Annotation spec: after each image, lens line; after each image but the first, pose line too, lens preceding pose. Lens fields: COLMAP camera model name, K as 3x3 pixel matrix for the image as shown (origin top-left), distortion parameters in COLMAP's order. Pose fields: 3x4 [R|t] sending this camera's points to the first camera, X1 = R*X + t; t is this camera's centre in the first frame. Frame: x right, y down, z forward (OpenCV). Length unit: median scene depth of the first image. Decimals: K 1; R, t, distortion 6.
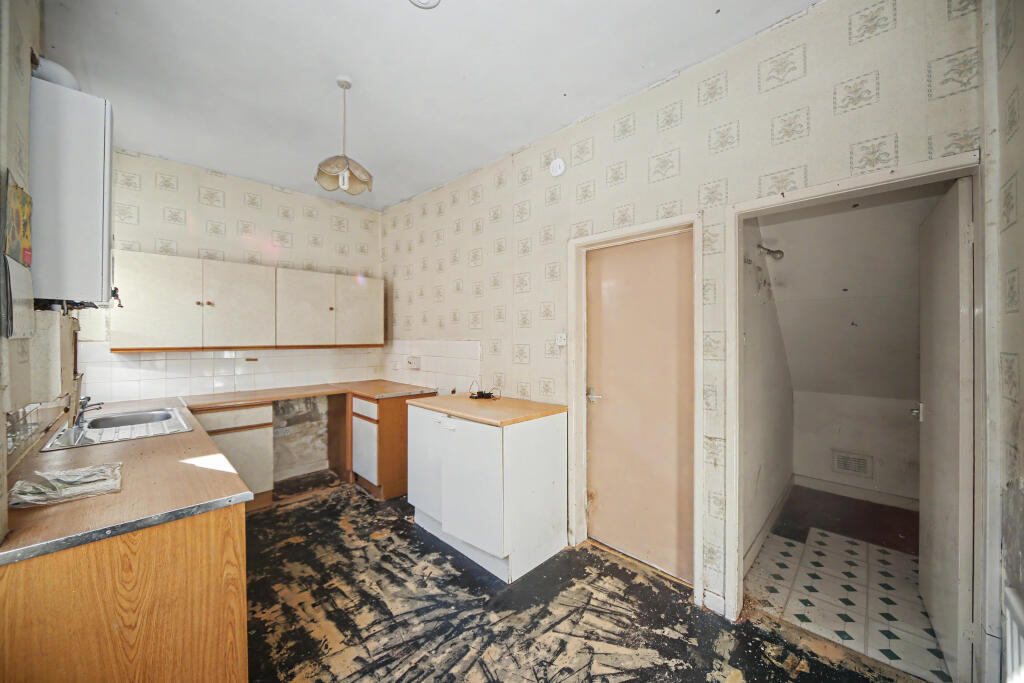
lens RADIAL K [[377.6, 0, 510.6], [0, 377.6, 337.8], [0, 0, 1]] dist [-0.001393, -0.000167]
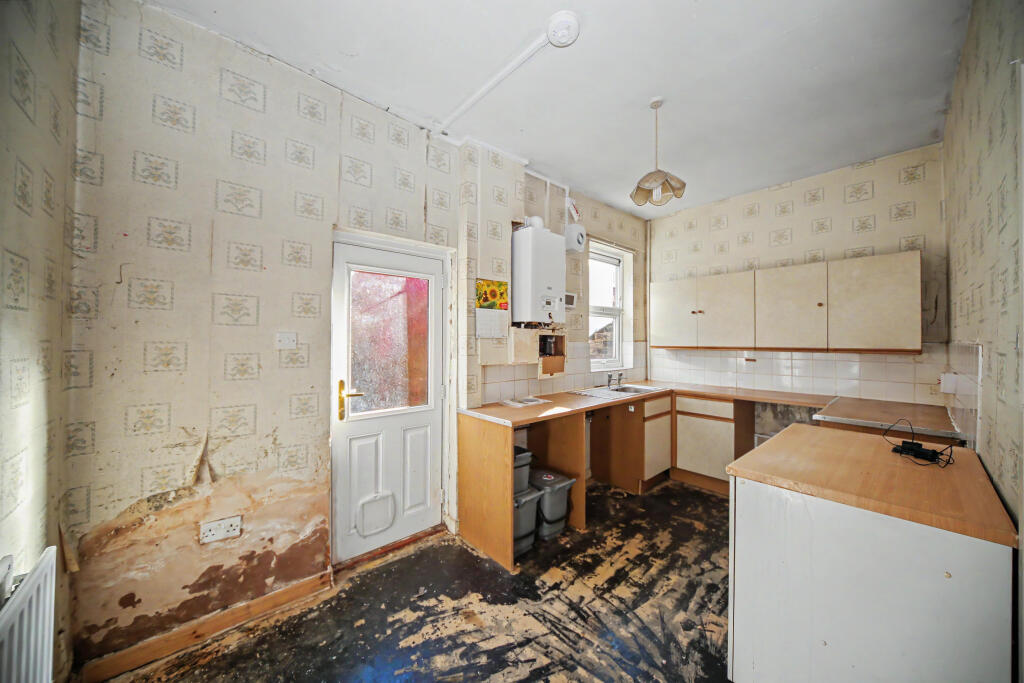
lens RADIAL K [[356.1, 0, 512.6], [0, 356.1, 336.8], [0, 0, 1]] dist [-0.002966, -0.000055]
pose [[-0.068131, -0.008757, -0.997638, 0.500094], [-0.005276, 0.999951, -0.008416, 0.006000], [0.997662, 0.004690, -0.068173, 0.546431]]
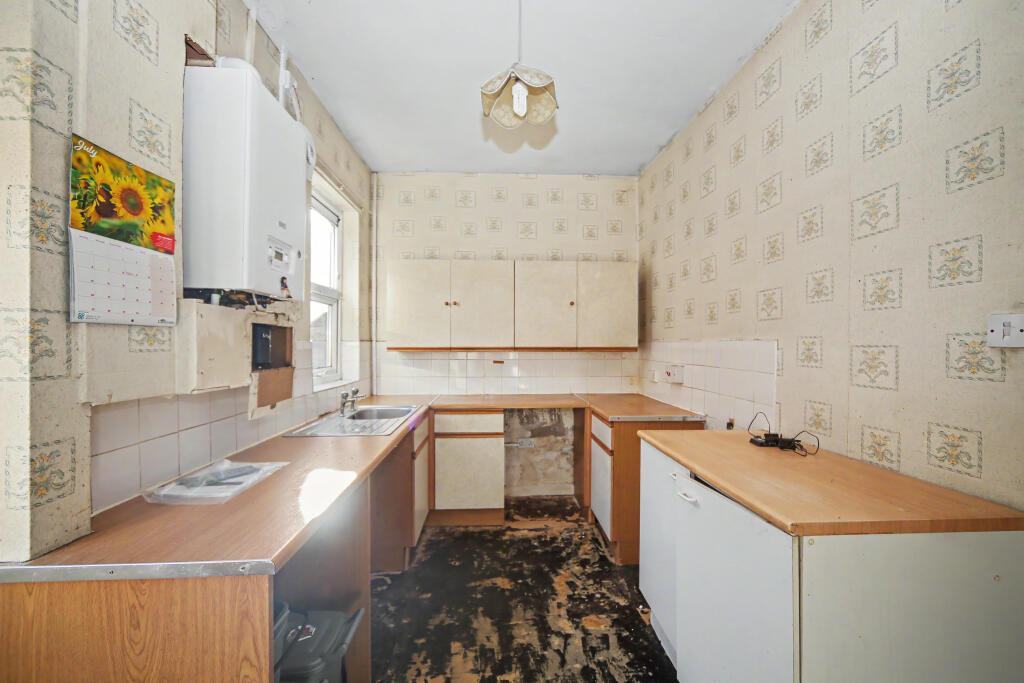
lens RADIAL K [[404.9, 0, 514.8], [0, 404.9, 342.7], [0, 0, 1]] dist [-0.007767, 0.000905]
pose [[0.743146, -0.000854, -0.669129, 0.035276], [-0.003626, 0.999979, -0.005303, 0.020406], [0.669119, 0.006367, 0.743128, 0.373352]]
